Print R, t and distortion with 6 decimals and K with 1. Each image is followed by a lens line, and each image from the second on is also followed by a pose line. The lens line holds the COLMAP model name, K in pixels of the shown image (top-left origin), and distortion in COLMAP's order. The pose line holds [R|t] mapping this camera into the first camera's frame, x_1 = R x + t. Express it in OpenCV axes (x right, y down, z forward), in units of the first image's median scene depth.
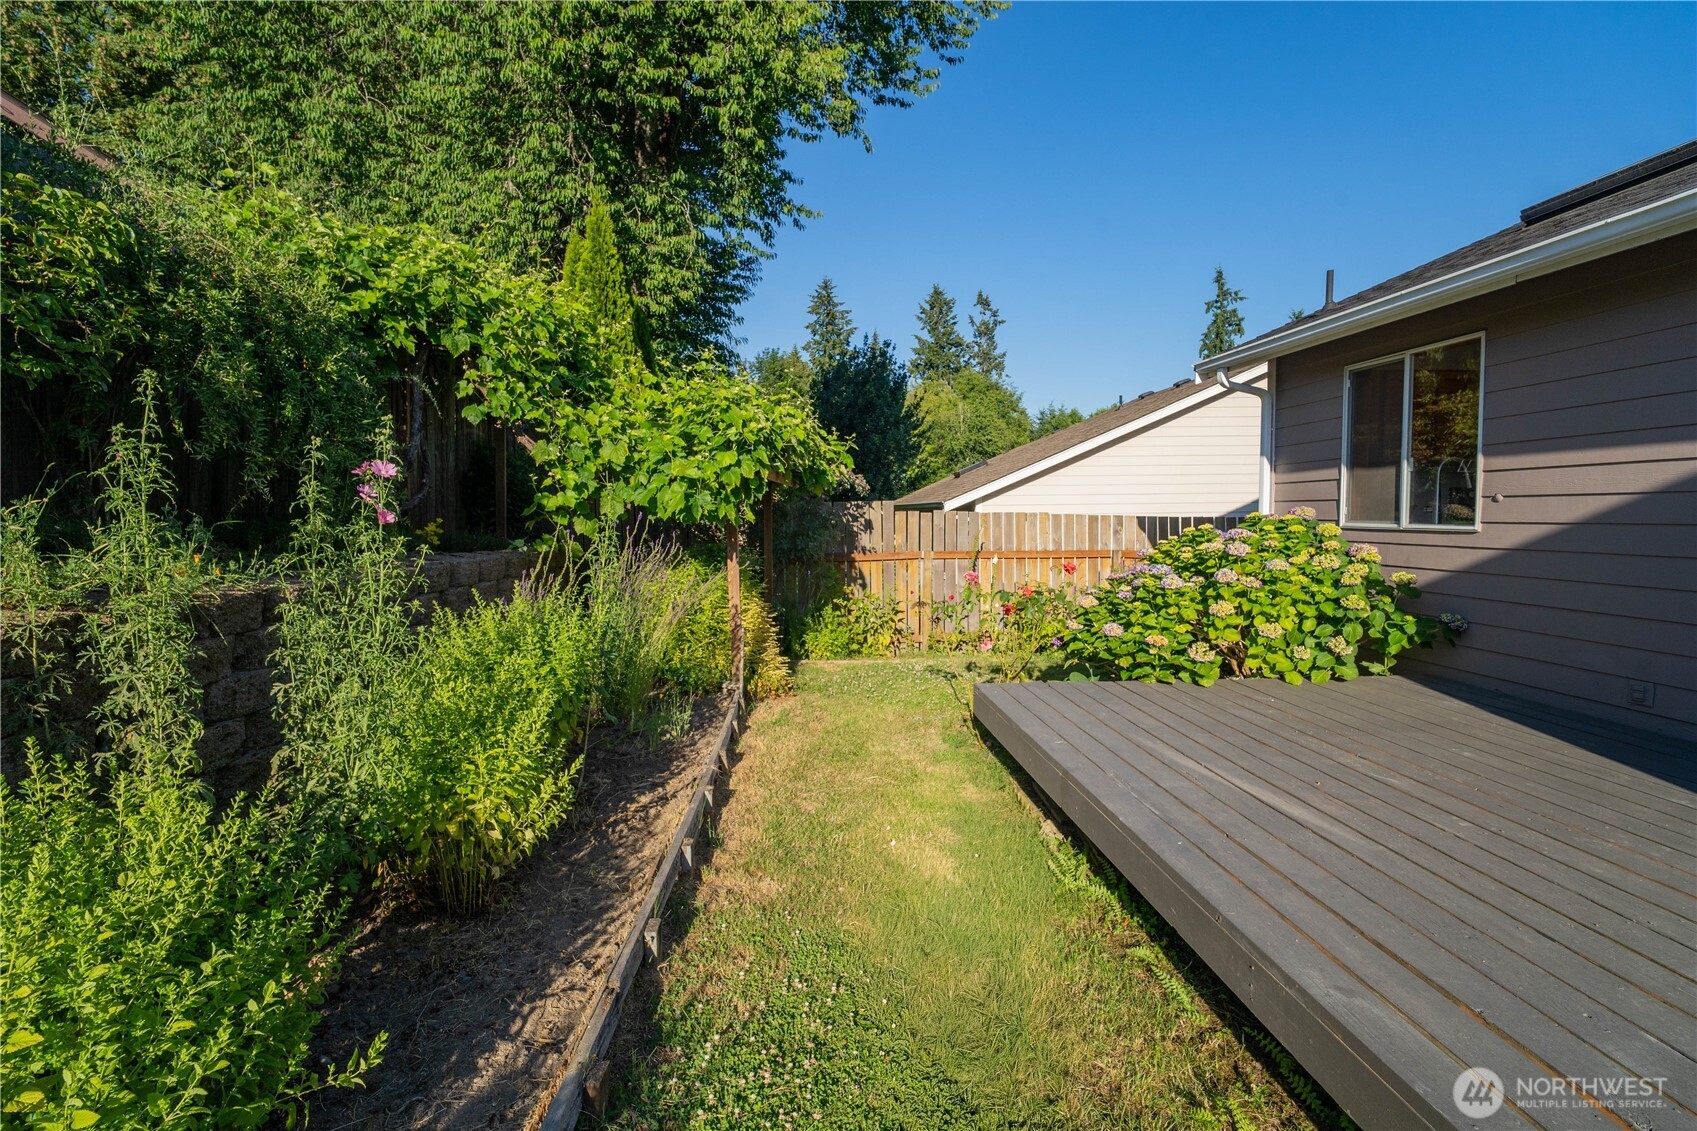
lens RADIAL K [[792.4, 0, 847.2], [0, 792.4, 564.2], [0, 0, 1]] dist [0.009657, -0.013695]
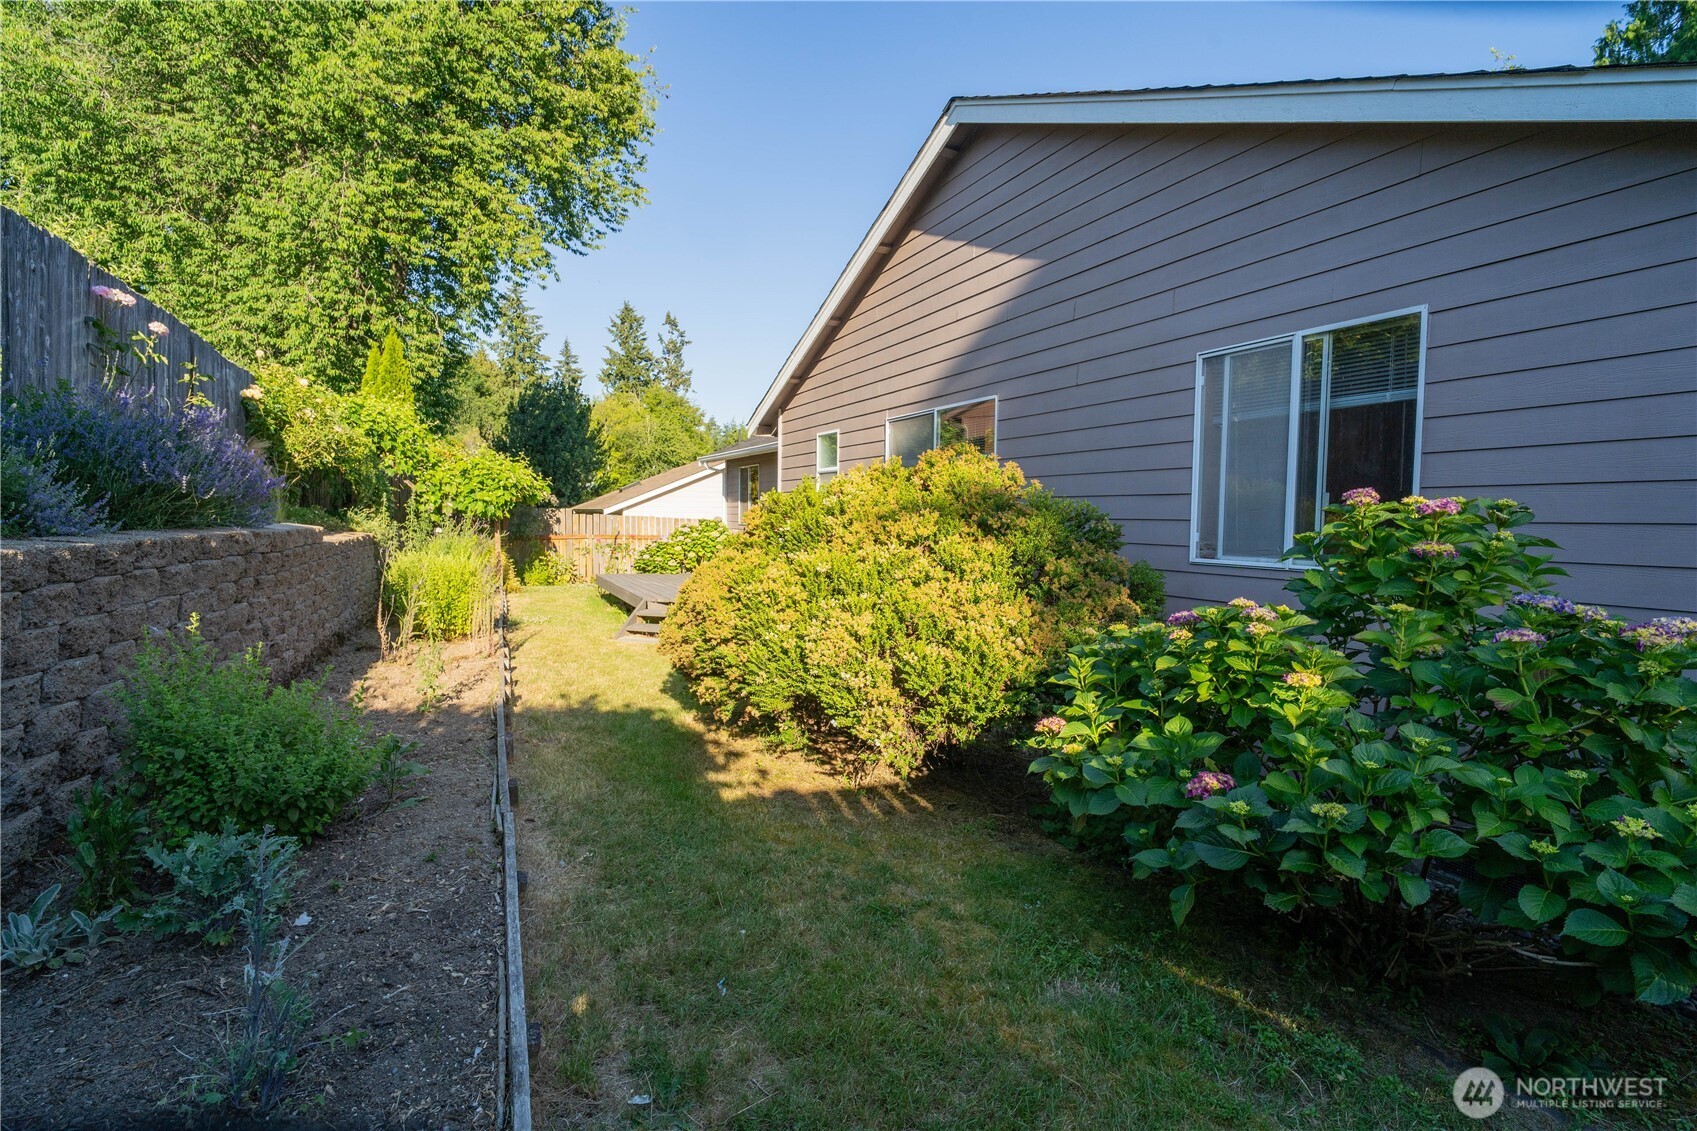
lens RADIAL K [[781.5, 0, 848.5], [0, 781.5, 565.5], [0, 0, 1]] dist [-0.002645, -0.000256]
pose [[0.928470, -0.000841, 0.371406, -0.014021], [0.001056, 0.999999, -0.000376, 0.036382], [-0.371406, 0.000741, 0.928470, -0.612778]]
